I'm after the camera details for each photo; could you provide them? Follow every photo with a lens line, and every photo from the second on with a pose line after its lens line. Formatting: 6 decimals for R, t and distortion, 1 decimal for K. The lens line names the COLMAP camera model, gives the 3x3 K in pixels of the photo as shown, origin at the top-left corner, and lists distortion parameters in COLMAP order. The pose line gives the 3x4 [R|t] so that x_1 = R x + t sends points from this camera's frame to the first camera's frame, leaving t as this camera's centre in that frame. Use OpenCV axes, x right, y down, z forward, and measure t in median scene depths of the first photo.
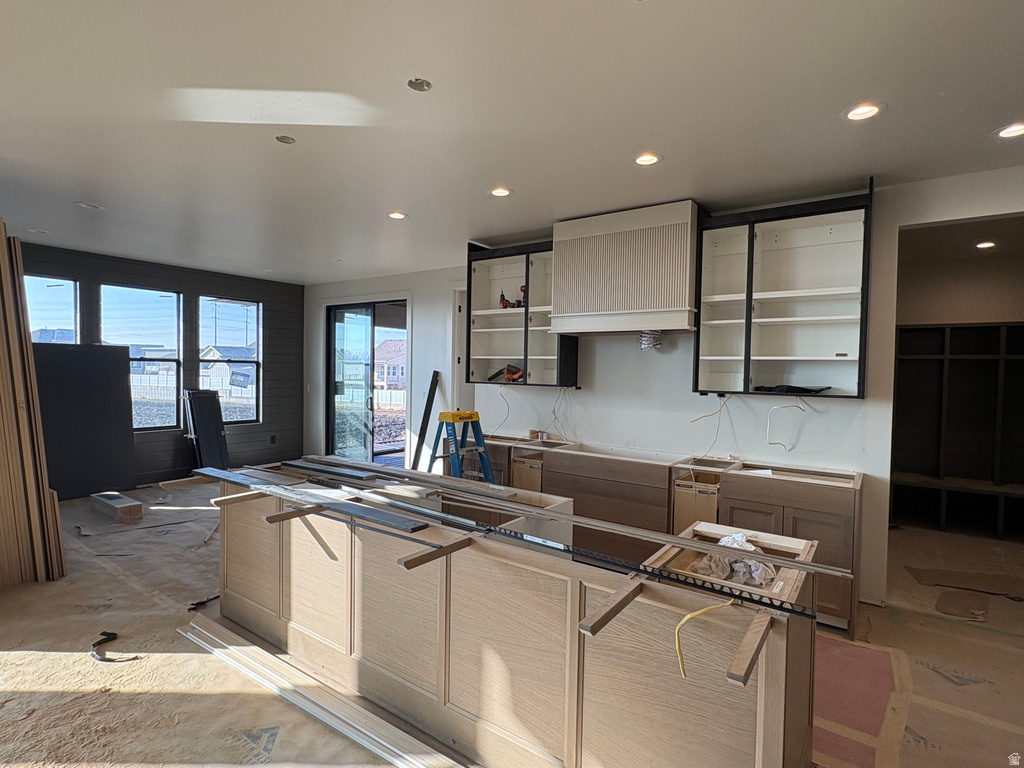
lens RADIAL K [[531.3, 0, 508.6], [0, 531.3, 383.3], [0, 0, 1]] dist [0.002786, 0.001092]
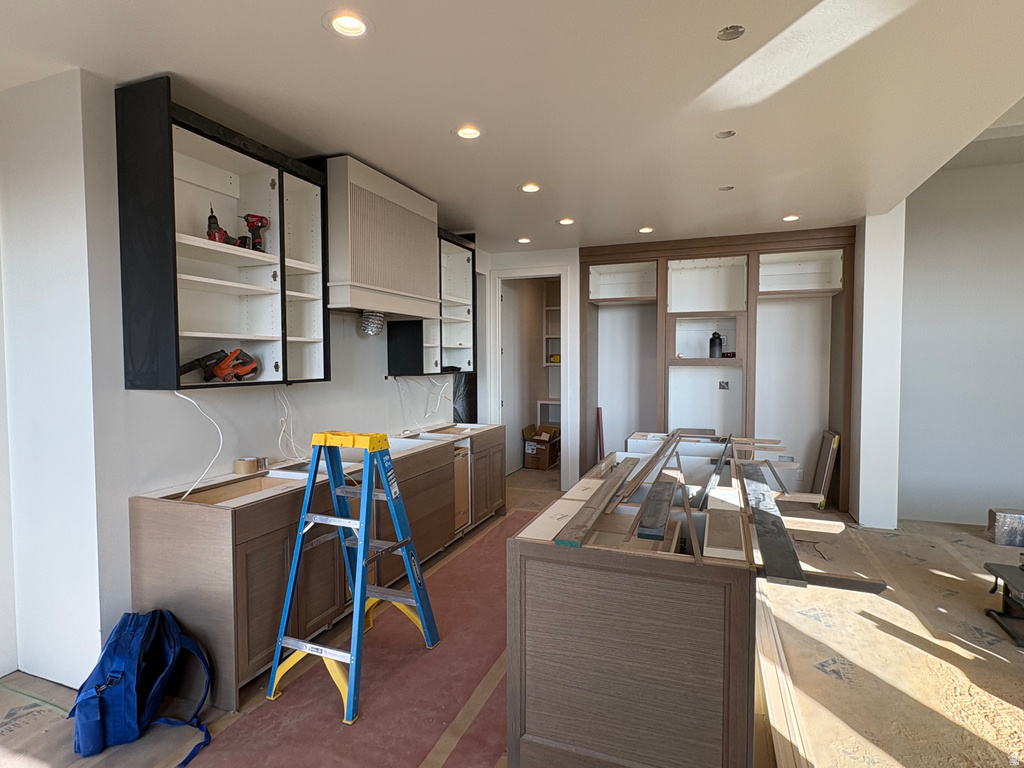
lens RADIAL K [[560.6, 0, 506.6], [0, 560.6, 383.9], [0, 0, 1]] dist [-0.001438, 0.001212]
pose [[-0.264441, -0.055819, 0.962785, -0.683595], [0.031671, 0.997282, 0.066518, -0.032254], [-0.963882, 0.048082, -0.261955, 0.949778]]
